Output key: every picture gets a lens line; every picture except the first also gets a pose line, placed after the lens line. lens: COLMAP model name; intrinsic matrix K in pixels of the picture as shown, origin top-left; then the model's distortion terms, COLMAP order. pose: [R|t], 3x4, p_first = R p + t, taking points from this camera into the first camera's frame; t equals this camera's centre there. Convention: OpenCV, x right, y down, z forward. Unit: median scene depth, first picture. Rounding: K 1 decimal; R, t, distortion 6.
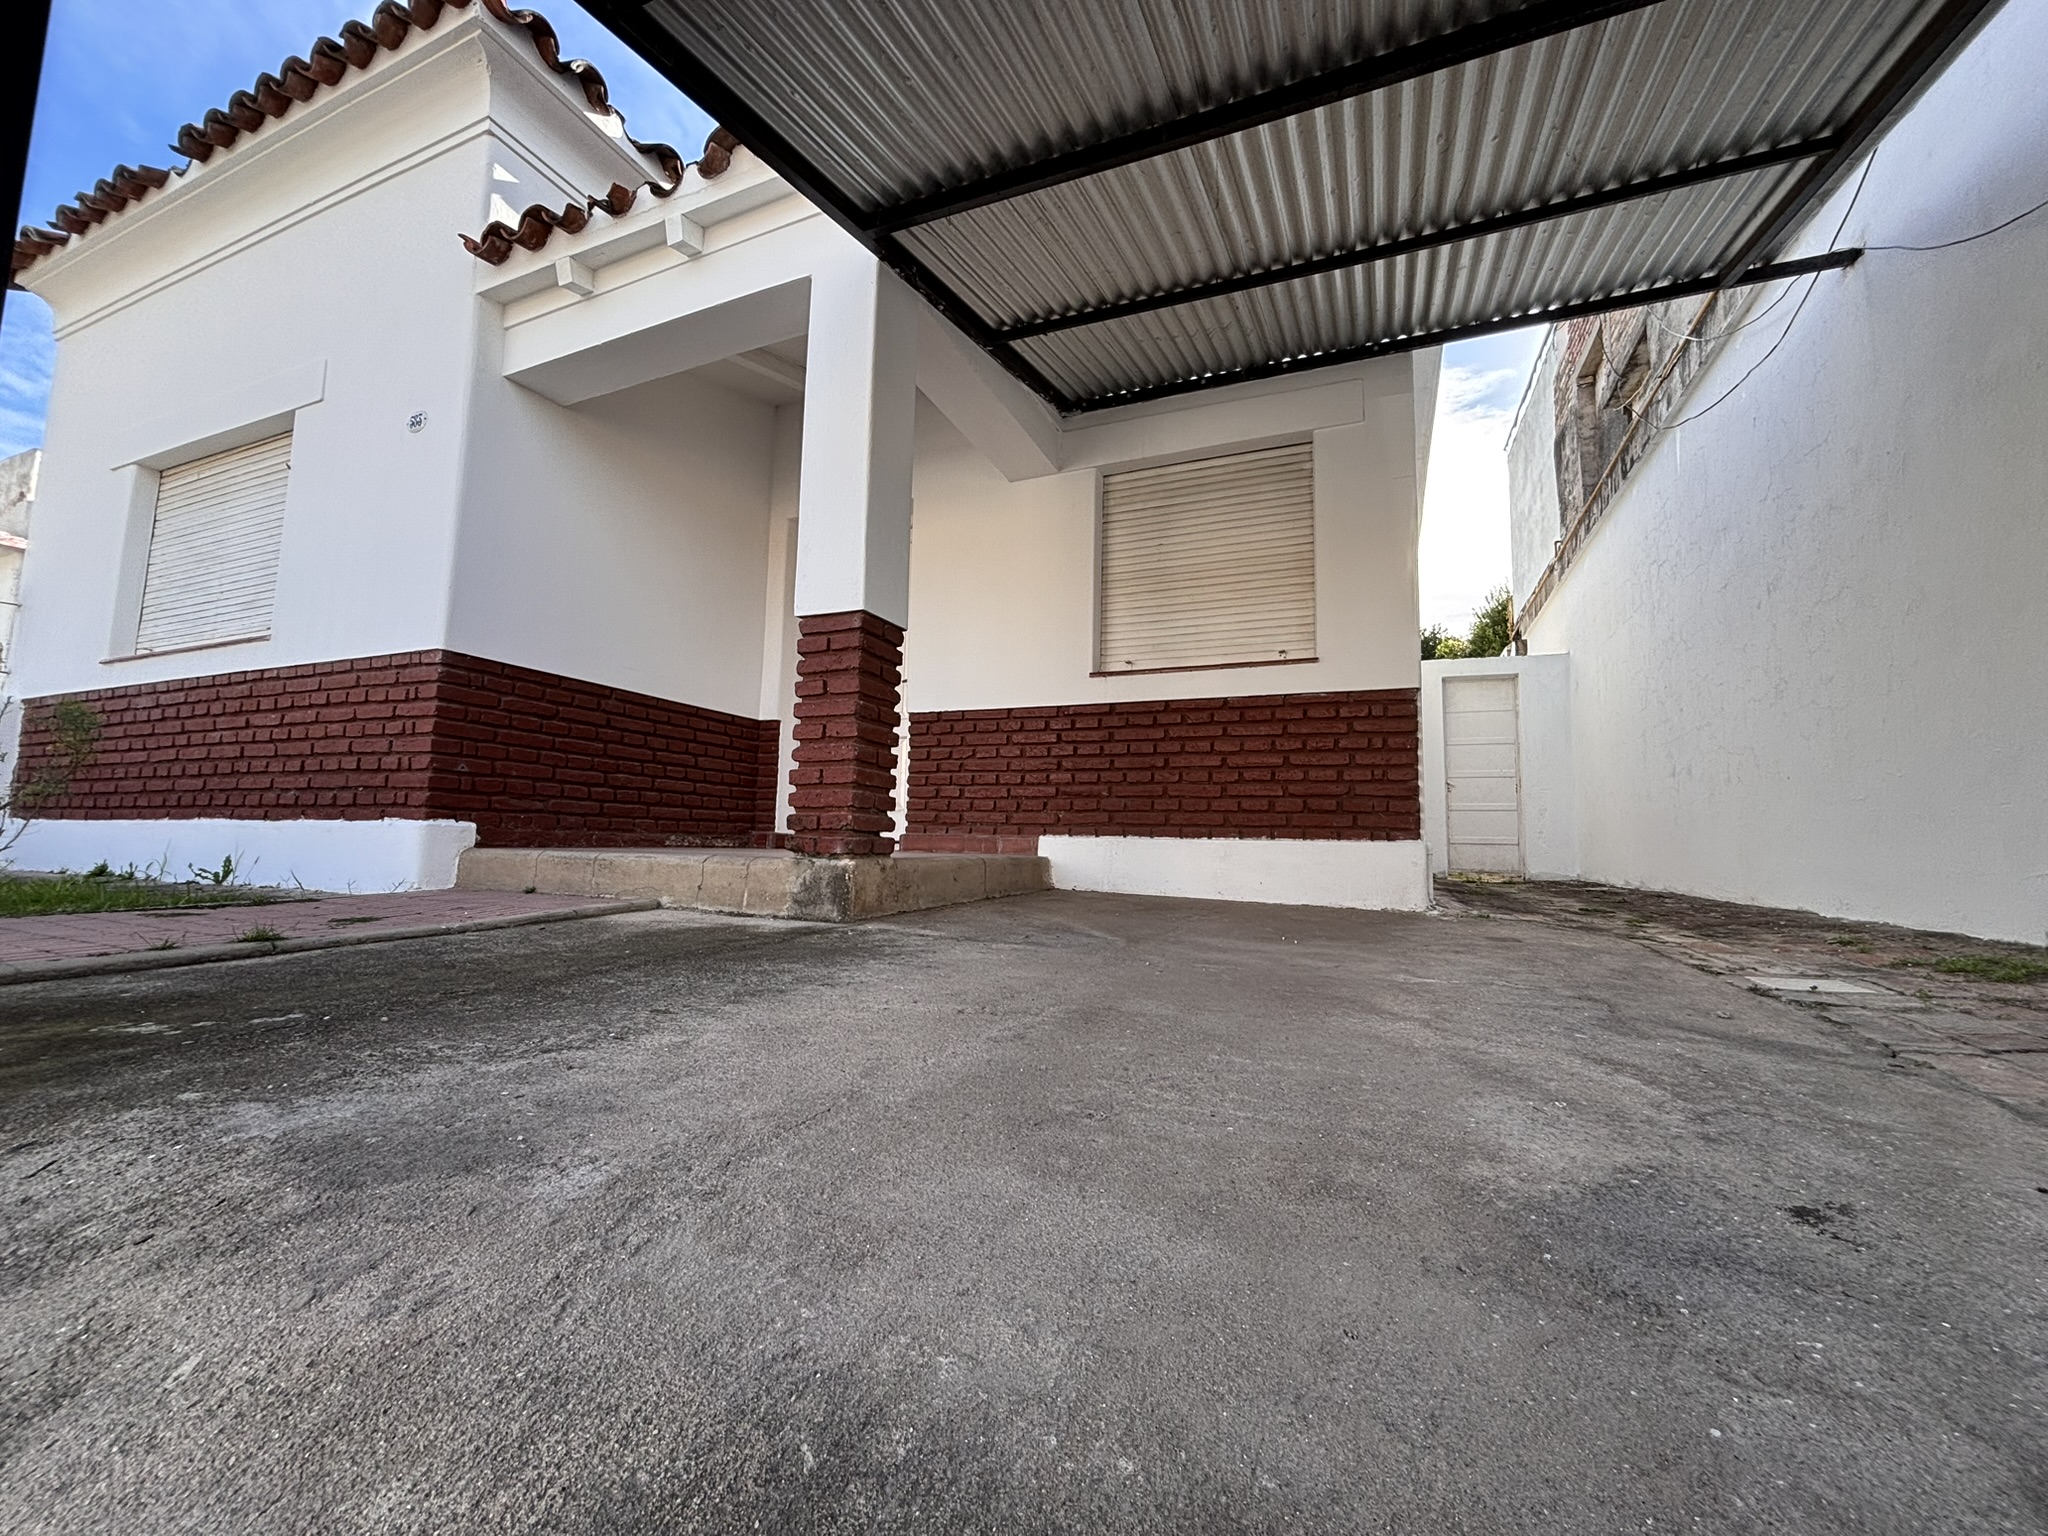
lens RADIAL K [[829.8, 0, 1011.3], [0, 829.8, 759.0], [0, 0, 1]] dist [0.011635, -0.001410]
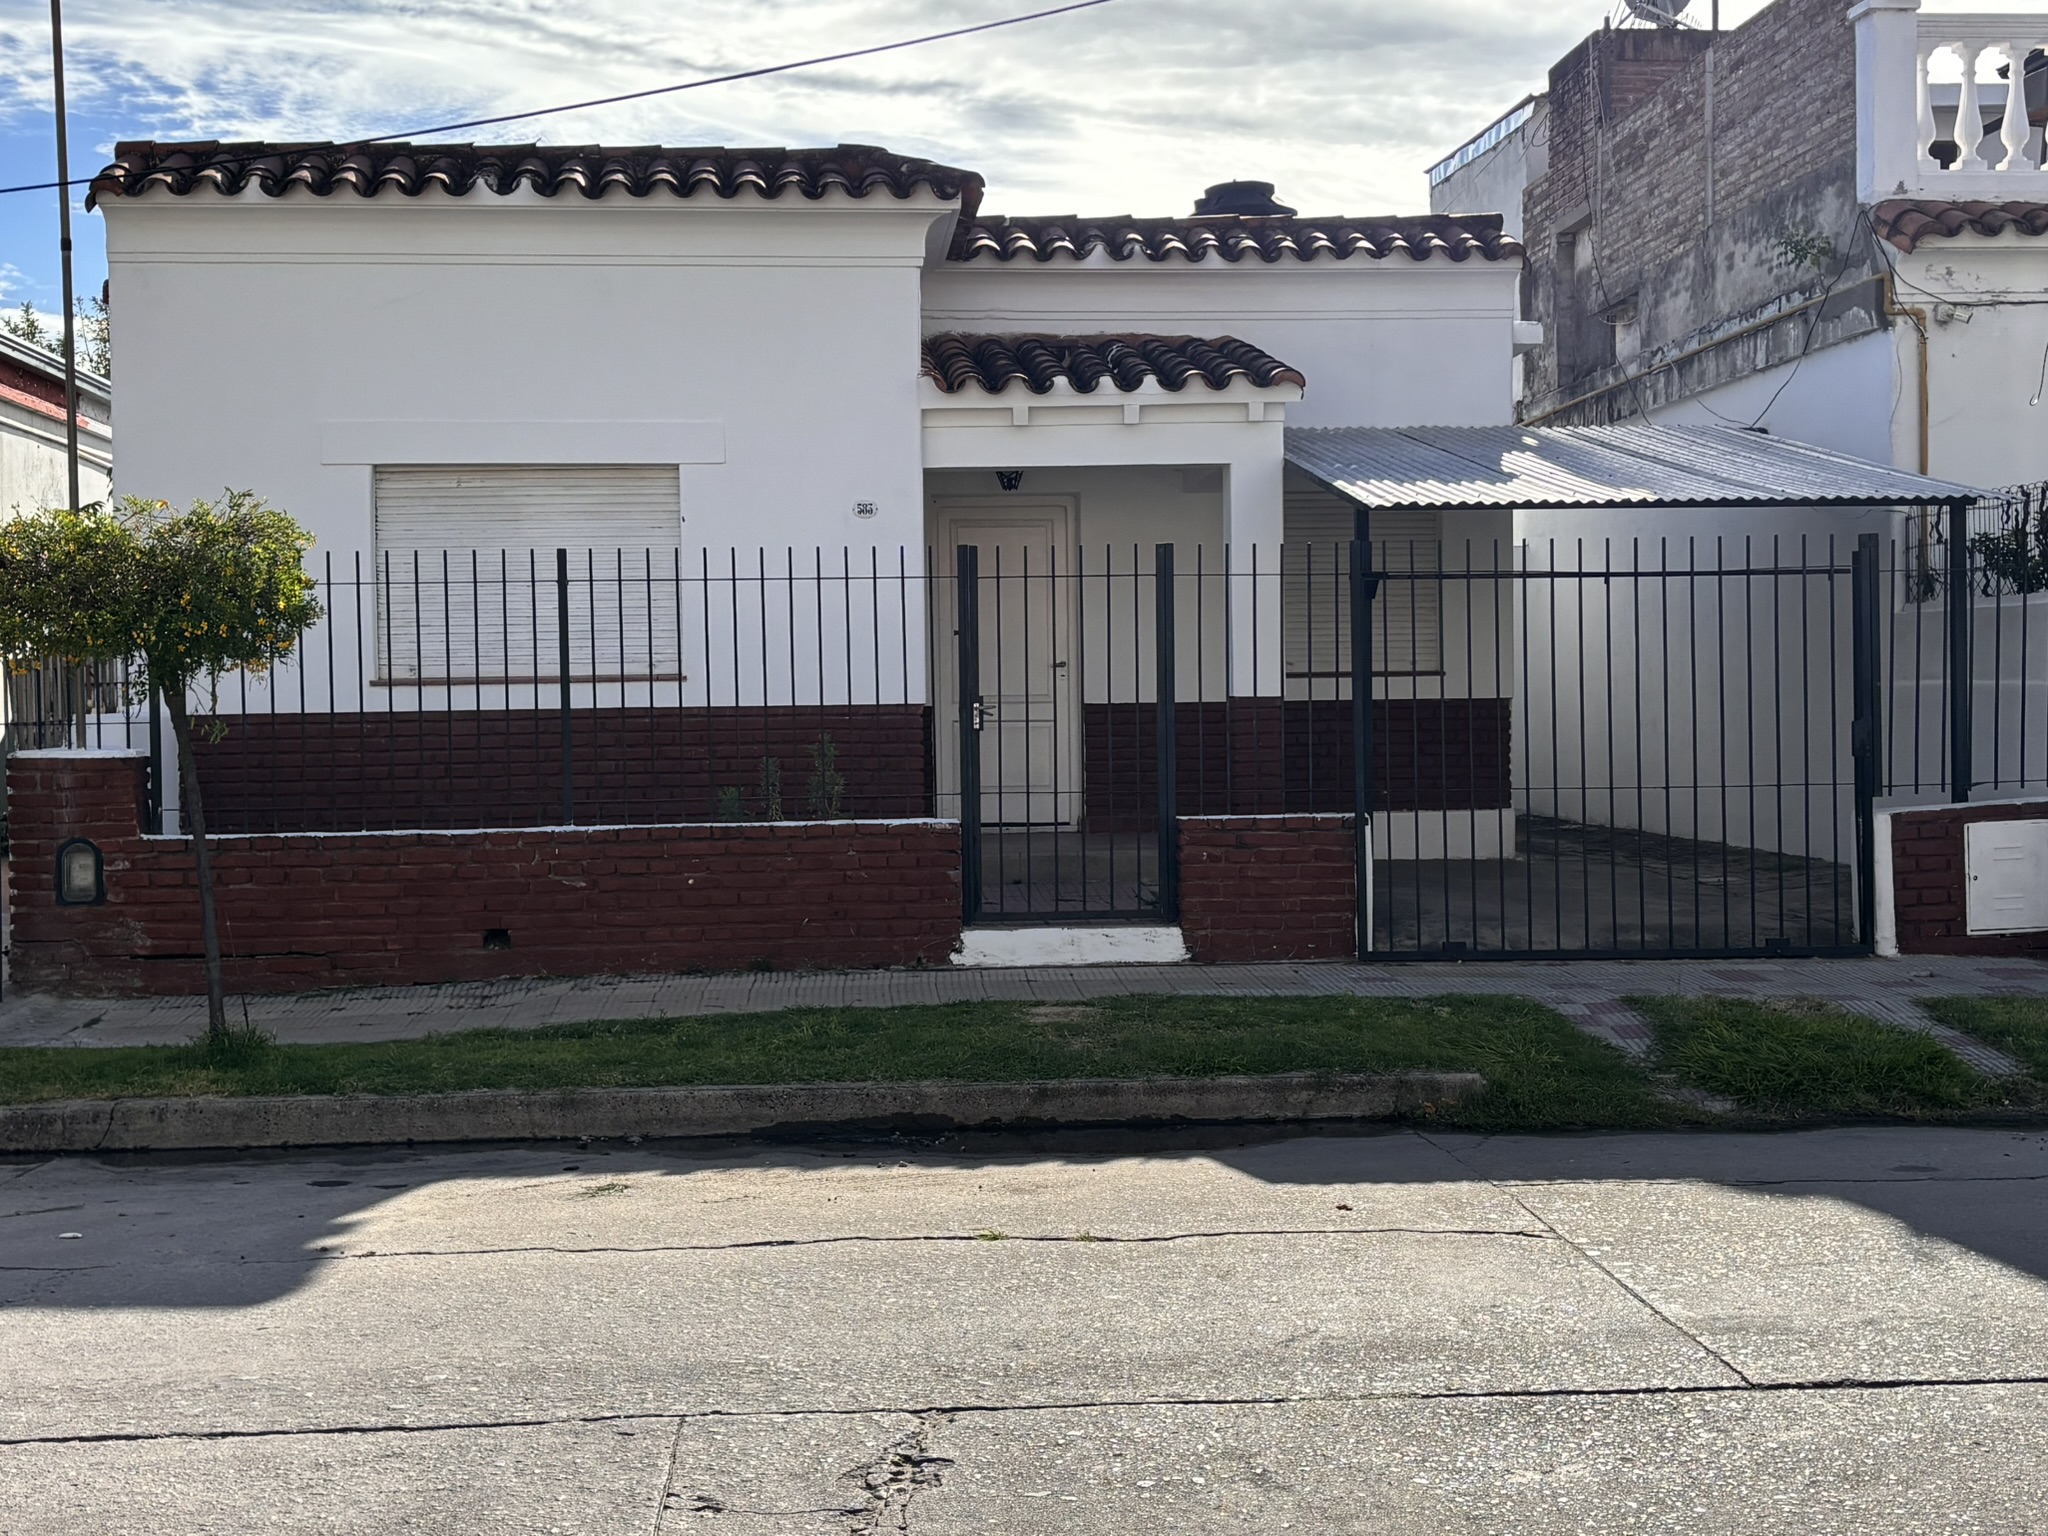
lens RADIAL K [[2700.2, 0, 1023.6], [0, 2700.2, 765.3], [0, 0, 1]] dist [0.106789, 0.000000]
pose [[0.881812, -0.044469, 0.469501, -2.114035], [-0.014518, 0.992513, 0.121272, -0.458298], [-0.471378, -0.113755, 0.874564, -2.307675]]
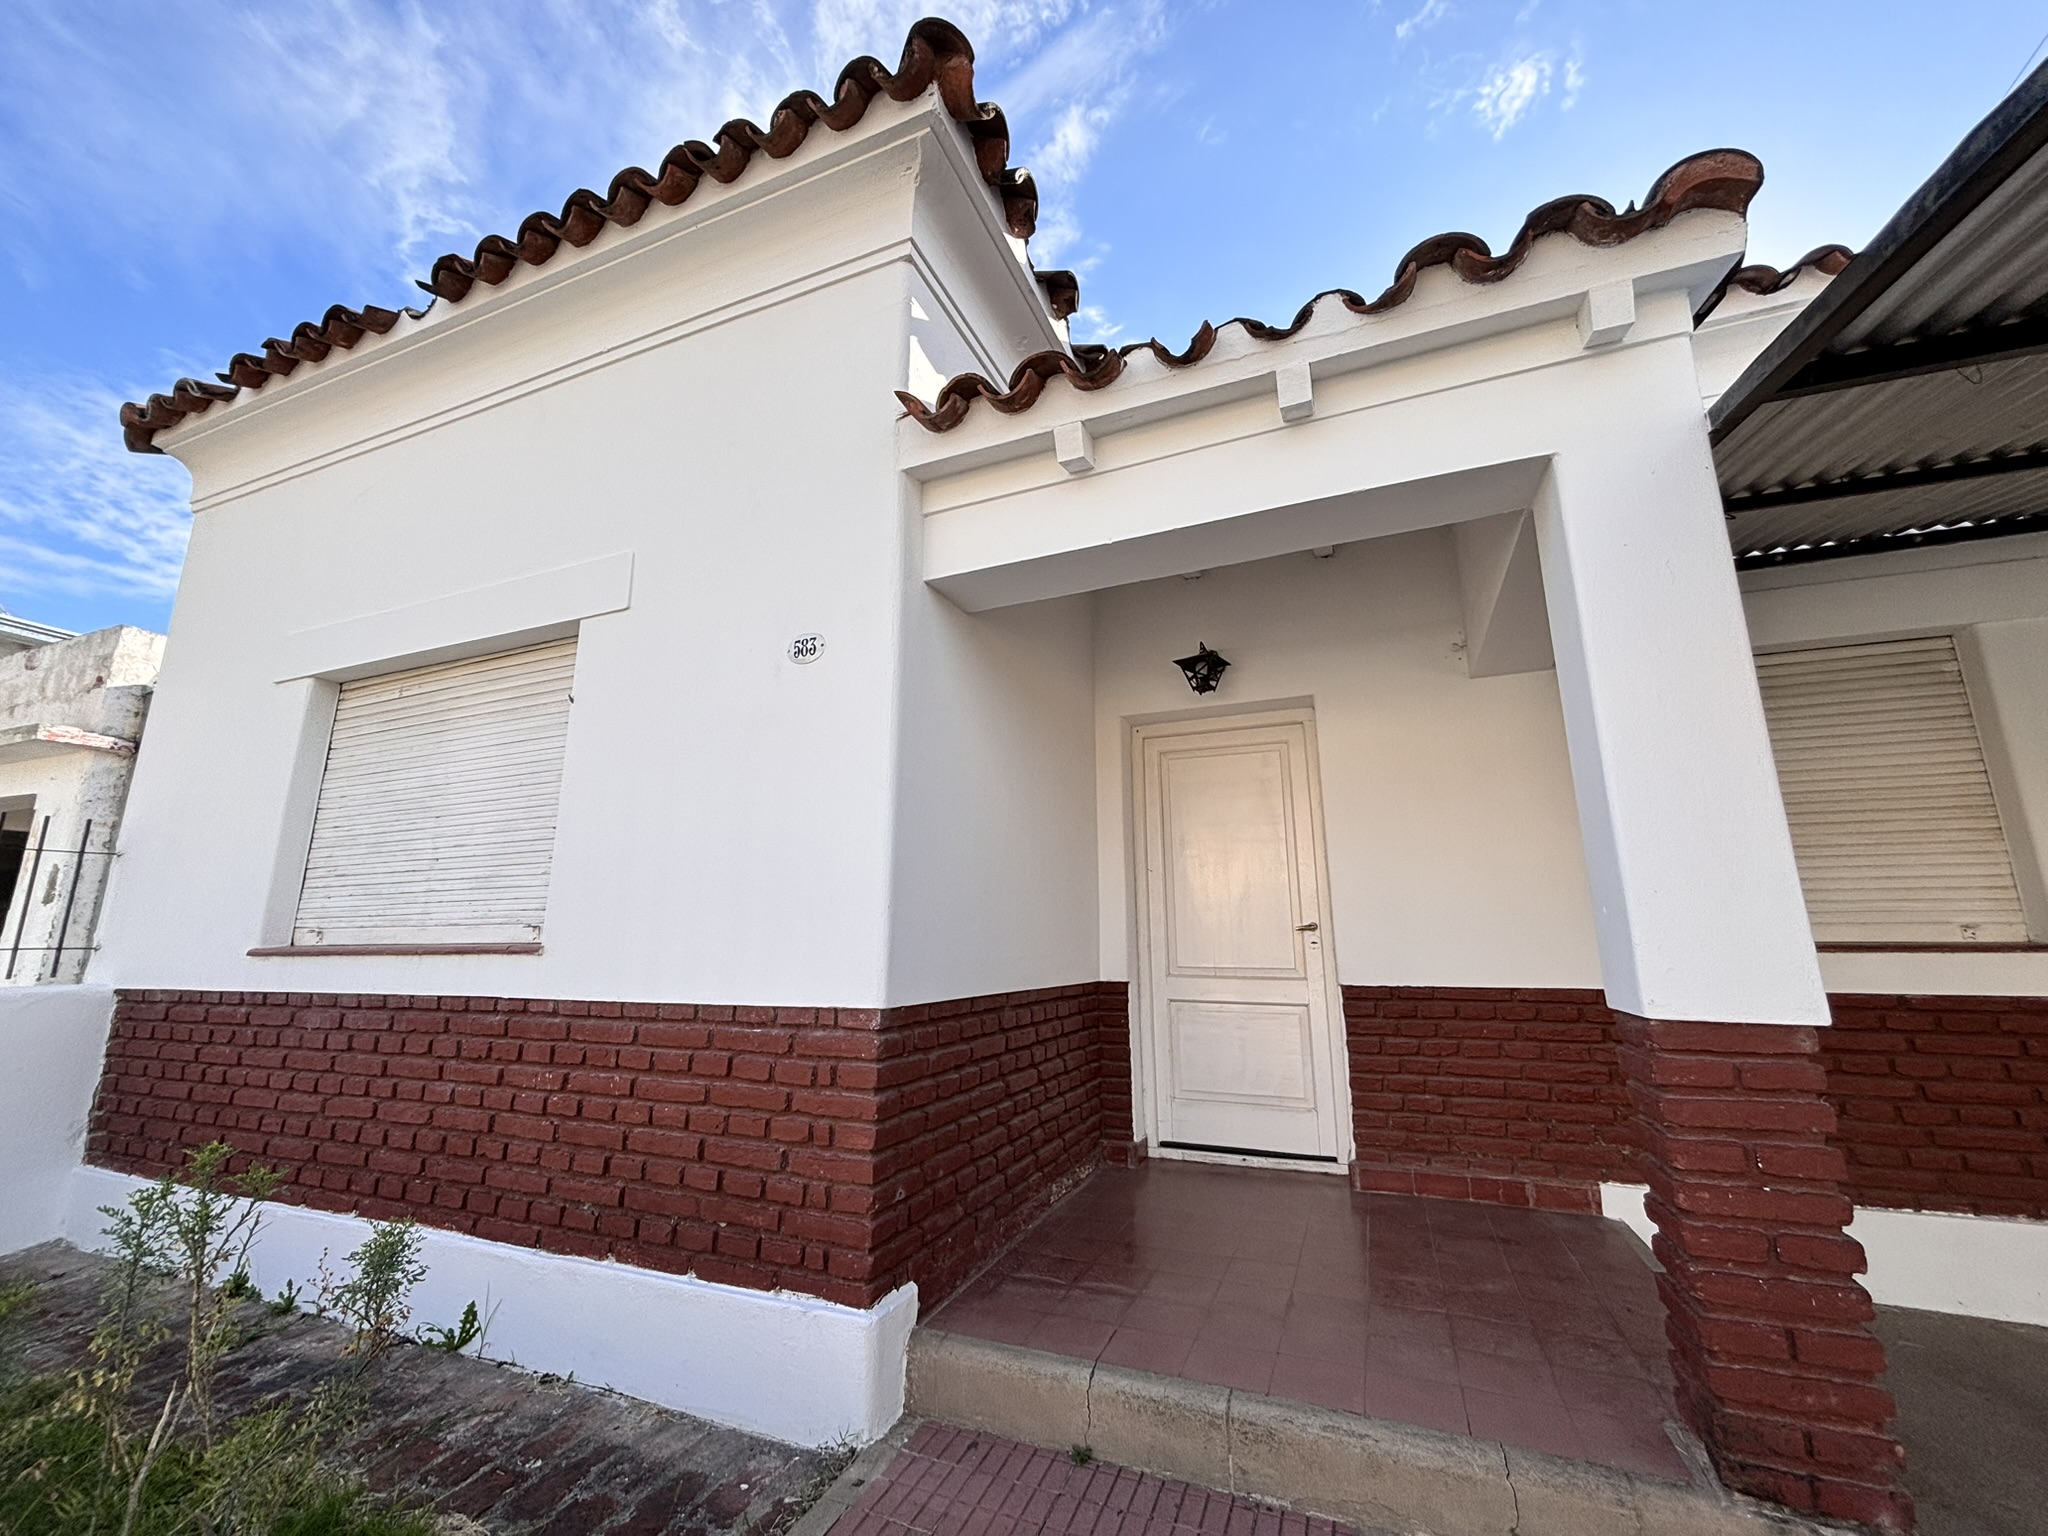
lens RADIAL K [[829.8, 0, 1029.9], [0, 829.8, 765.3], [0, 0, 1]] dist [0.011635, -0.001410]
pose [[0.999512, -0.019289, 0.024581, -0.488324], [0.021878, 0.993712, -0.109806, -0.204067], [-0.022309, 0.110290, 0.993649, 0.290892]]
